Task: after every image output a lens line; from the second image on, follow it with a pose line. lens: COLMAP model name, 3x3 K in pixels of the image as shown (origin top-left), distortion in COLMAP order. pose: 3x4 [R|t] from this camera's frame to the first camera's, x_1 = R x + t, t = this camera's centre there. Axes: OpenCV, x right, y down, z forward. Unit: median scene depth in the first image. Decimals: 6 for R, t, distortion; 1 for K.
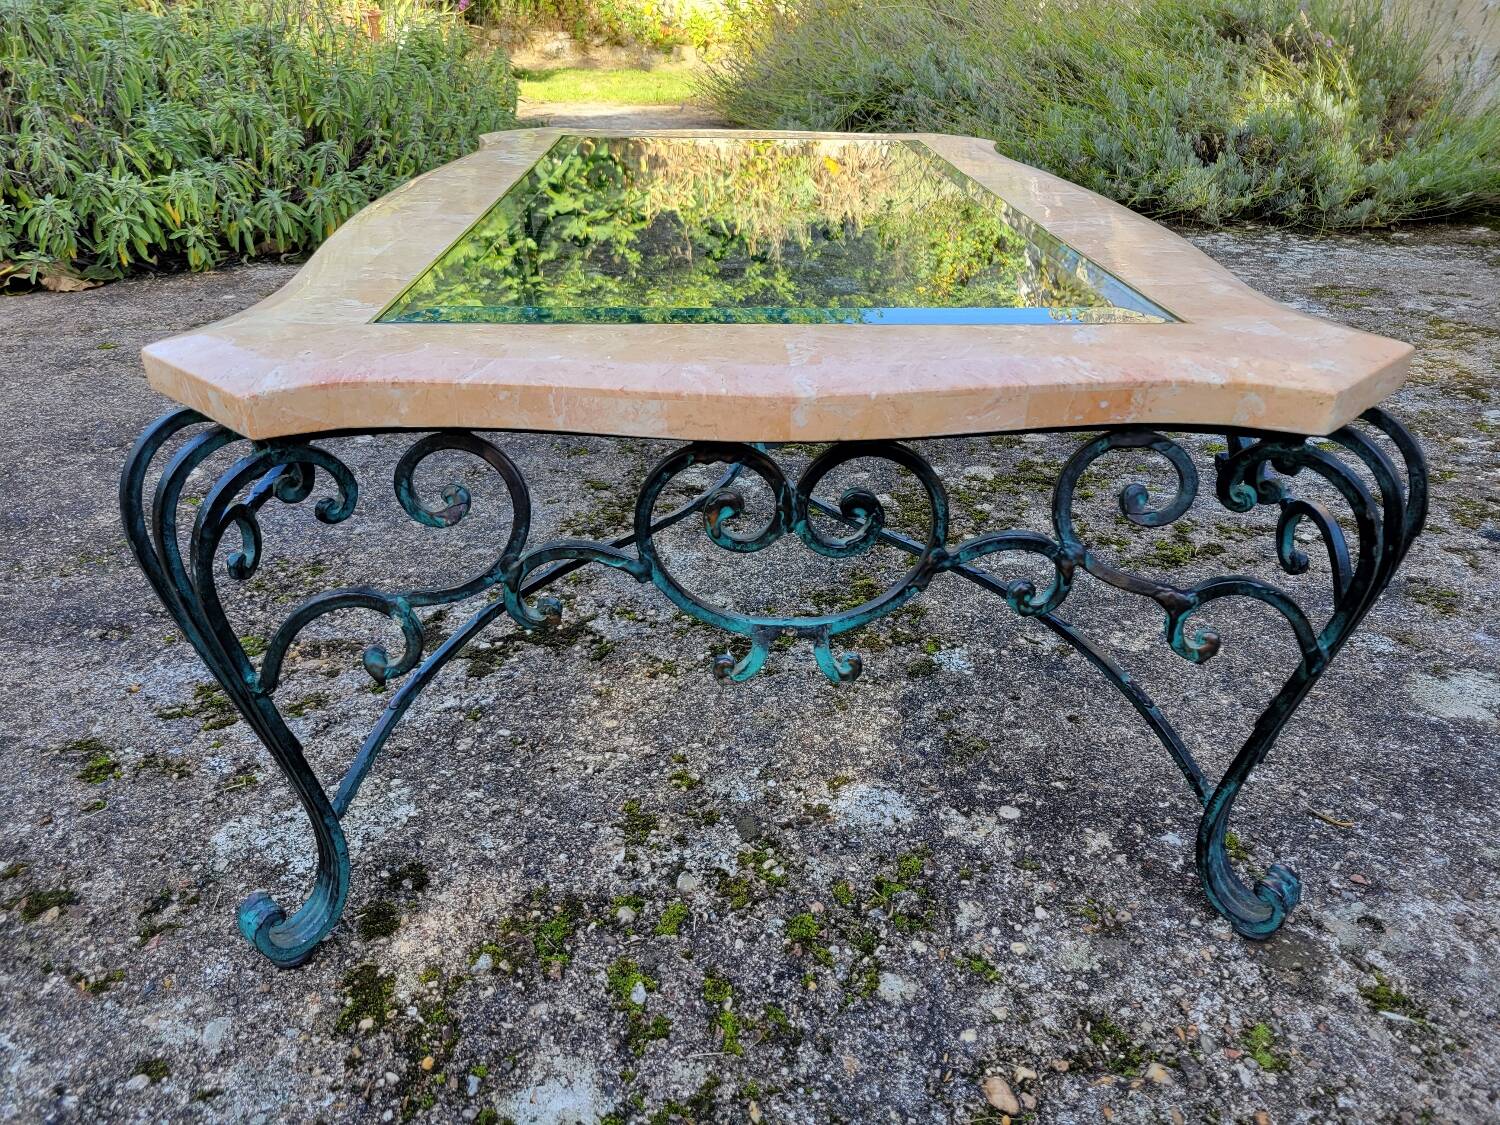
lens RADIAL K [[1131.1, 0, 749.5], [0, 1131.1, 530.6], [0, 0, 1]] dist [0.055869, -0.043568]
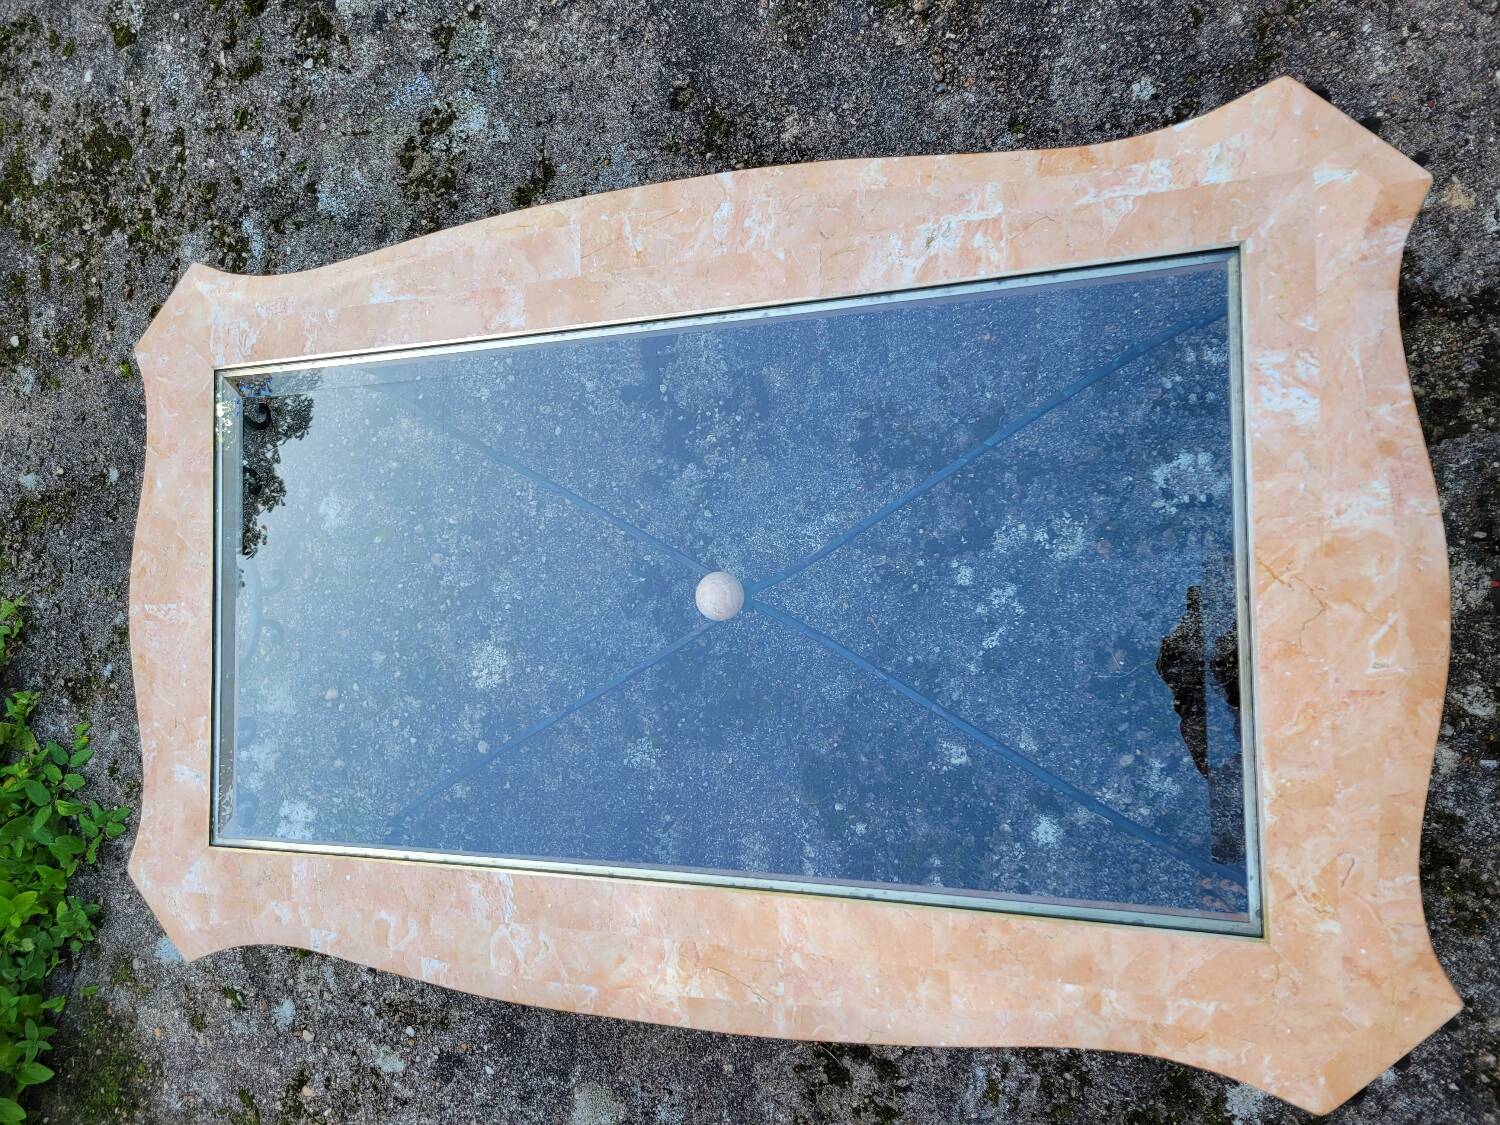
lens RADIAL K [[1139.6, 0, 750.0], [0, 1139.6, 562.5], [0, 0, 1]] dist [0.054820, -0.048858]
pose [[-0.022081, 0.998836, -0.042890, 0.020422], [-0.056499, 0.041585, 0.997536, -1.537164], [0.998158, 0.024450, 0.055515, 1.343303]]
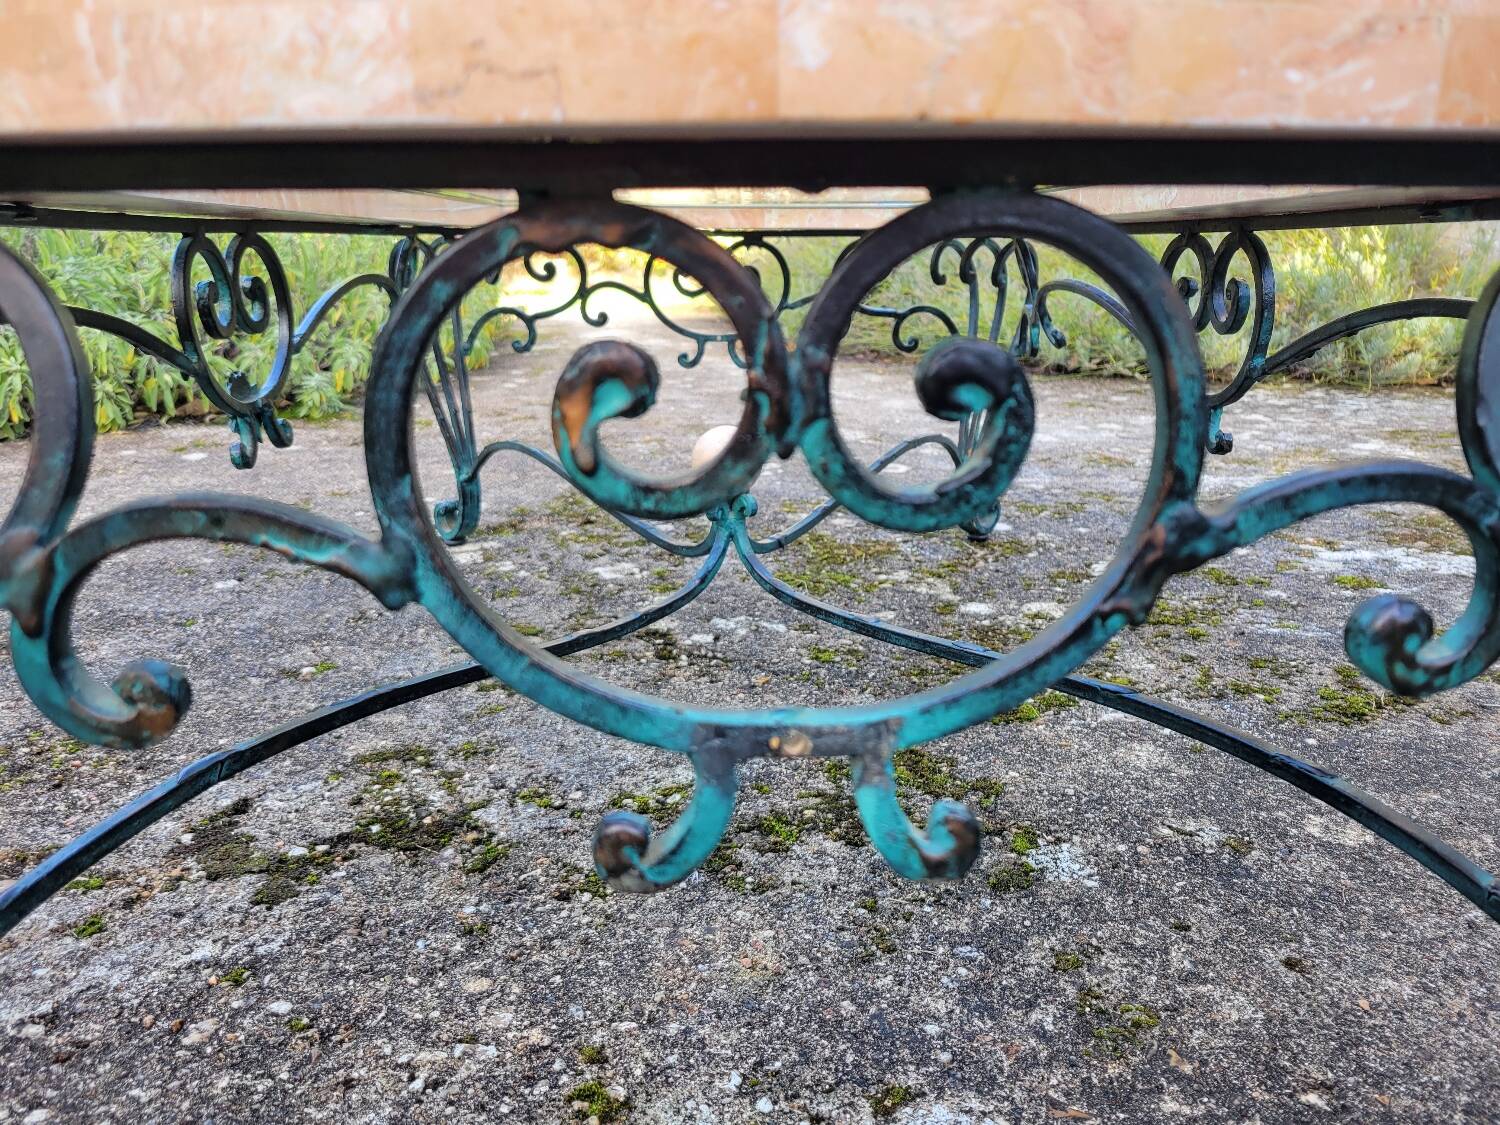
lens RADIAL K [[1131.1, 0, 749.5], [0, 1131.1, 530.6], [0, 0, 1]] dist [0.055869, -0.043568]
pose [[0.999886, -0.014841, 0.002618, 0.016403], [0.015067, 0.980836, -0.194252, 0.071018], [0.000315, 0.194269, 0.980948, 0.465943]]
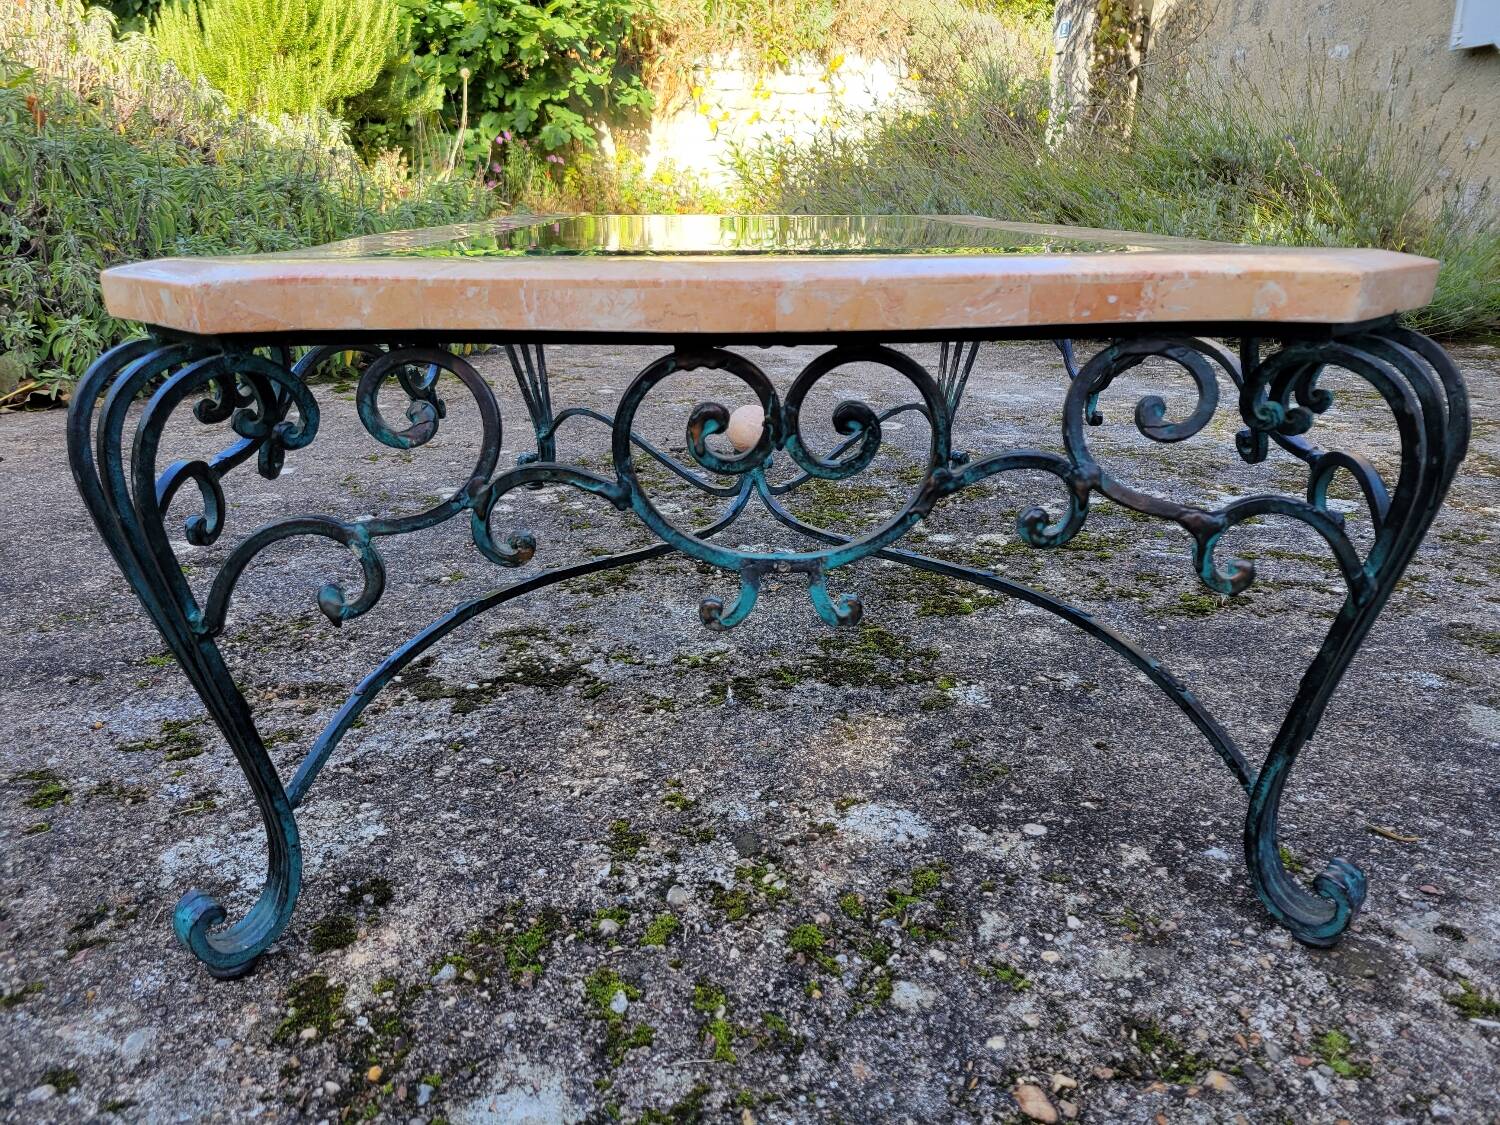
lens RADIAL K [[1127.0, 0, 750.0], [0, 1127.0, 538.9], [0, 0, 1]] dist [0.058509, -0.046369]
pose [[0.999825, -0.011244, -0.014969, 0.017766], [0.009022, 0.989963, -0.141037, 0.149026], [0.016404, 0.140877, 0.989891, 0.068779]]
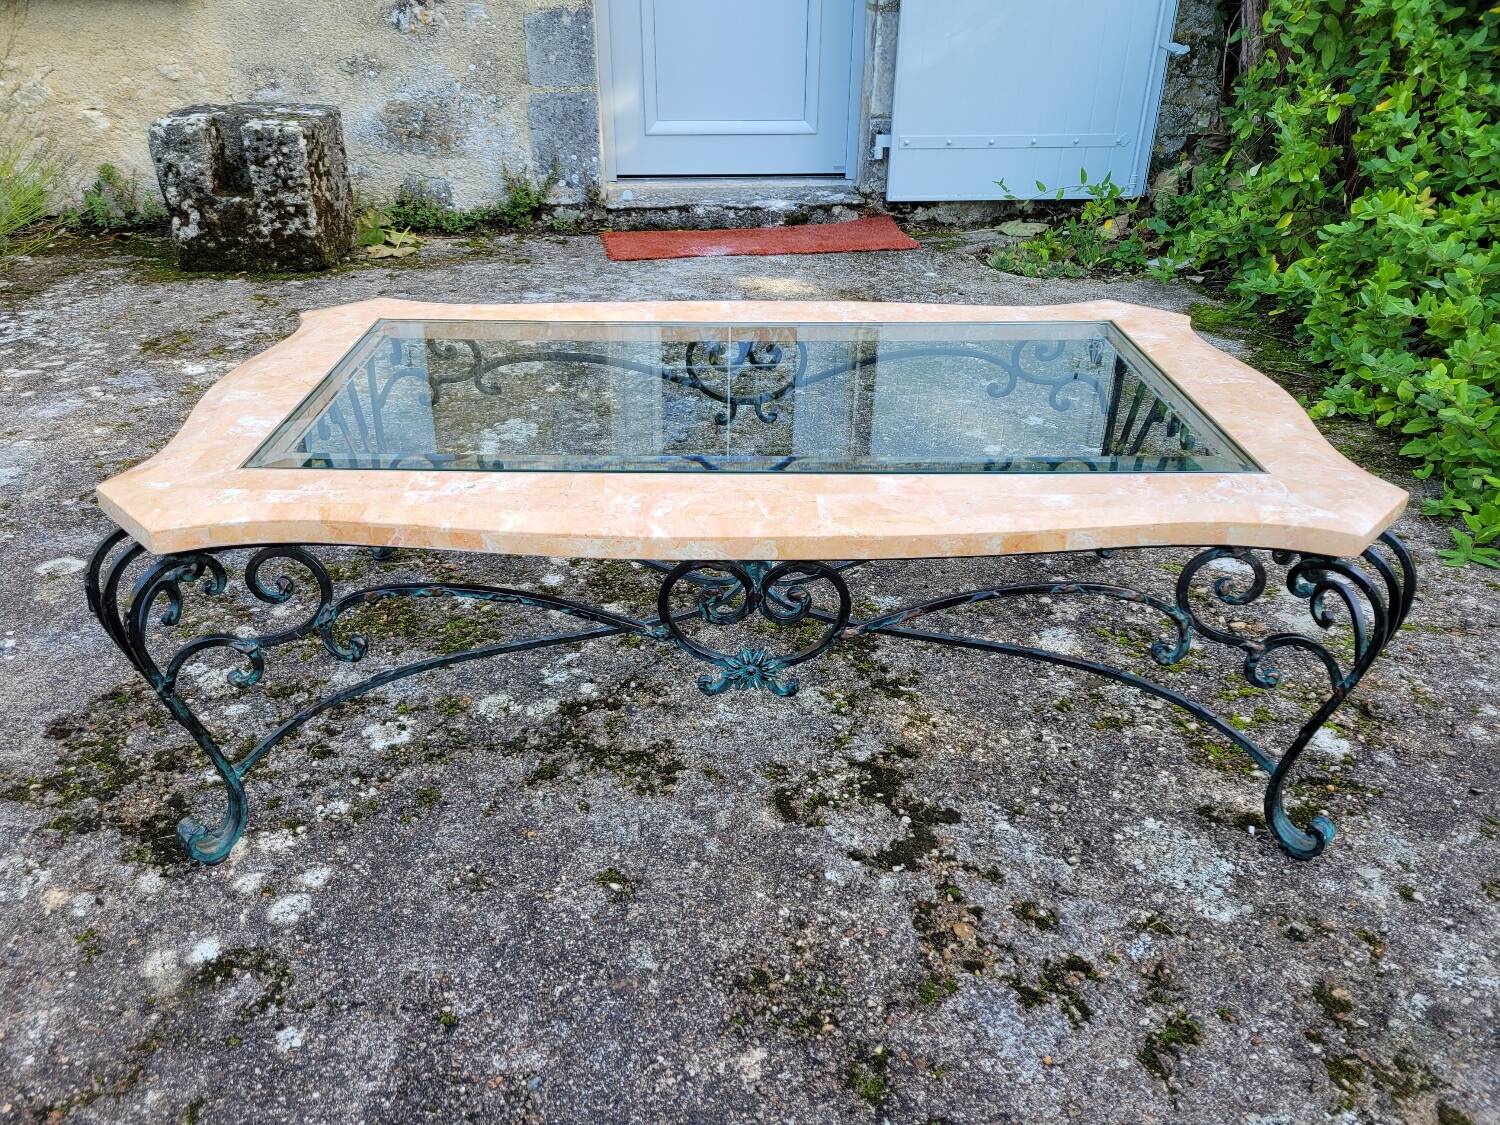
lens RADIAL K [[1122.1, 0, 731.4], [0, 1122.1, 538.0], [0, 0, 1]] dist [0.064424, -0.050854]
pose [[0.026588, -0.477400, 0.878284, -1.401013], [0.422701, 0.801551, 0.422895, -0.858392], [-0.905879, 0.360007, 0.223109, 1.054903]]
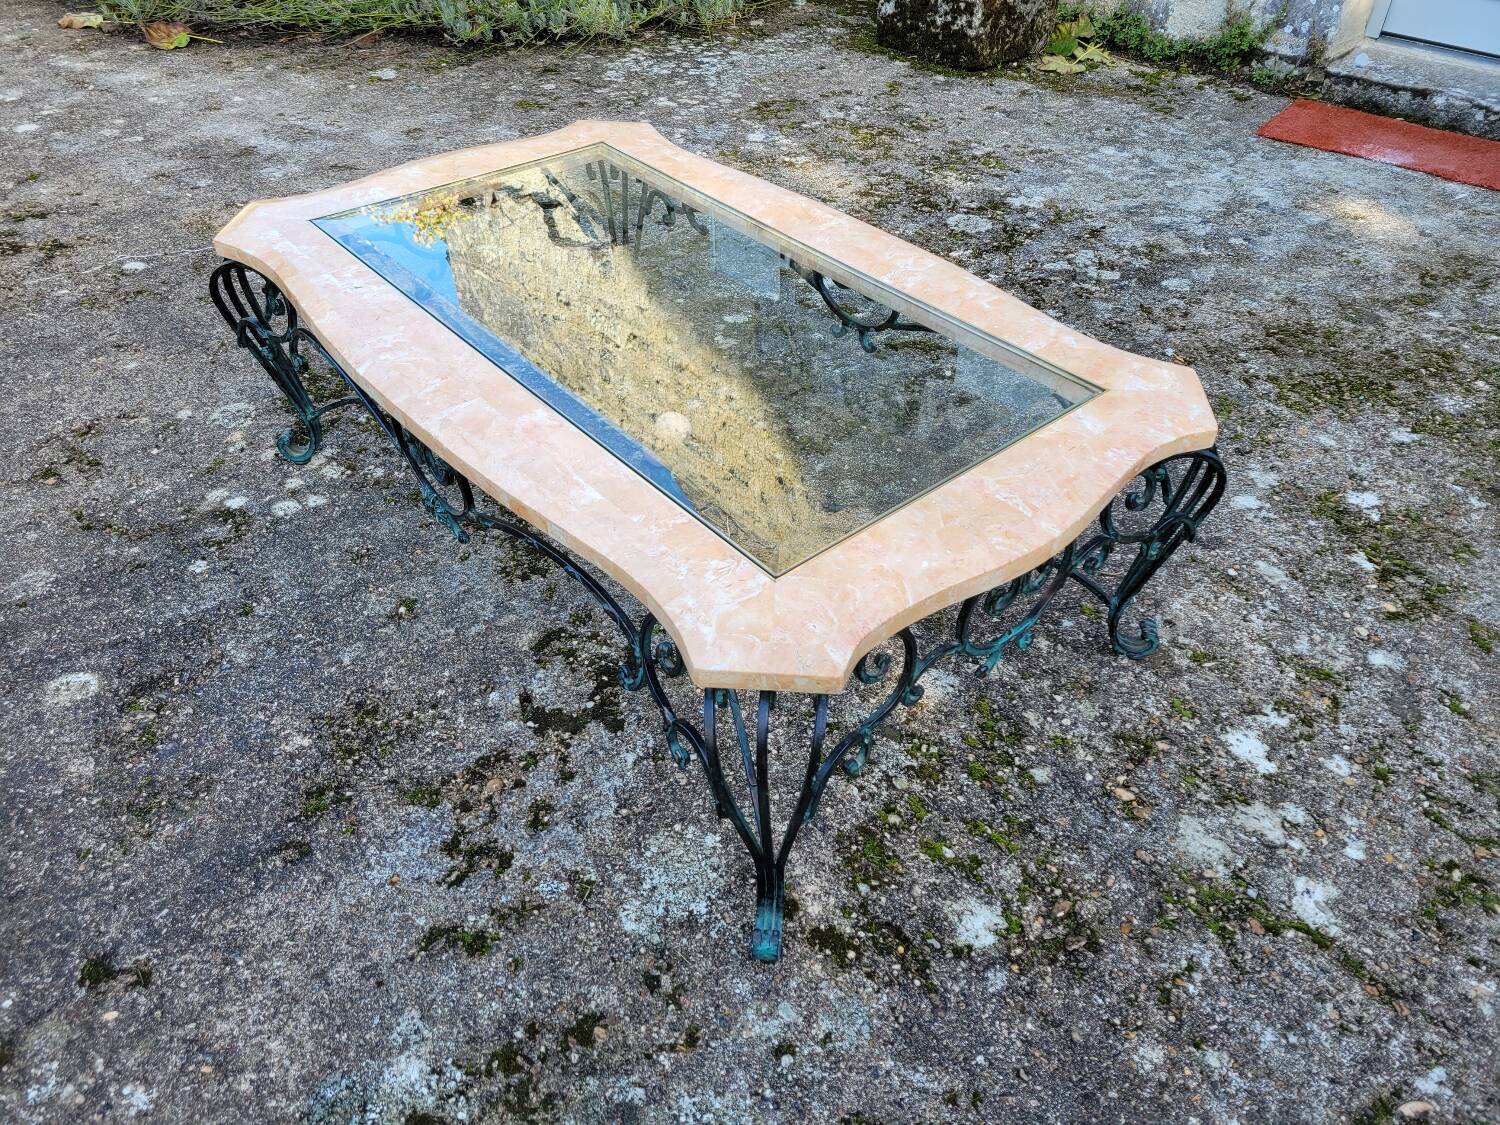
lens RADIAL K [[1132.3, 0, 759.4], [0, 1132.3, 522.7], [0, 0, 1]] dist [0.060132, -0.047221]
pose [[0.779147, -0.395579, 0.486259, -0.812192], [0.268574, 0.911588, 0.311247, -0.559815], [-0.566391, -0.111911, 0.816503, -0.160539]]
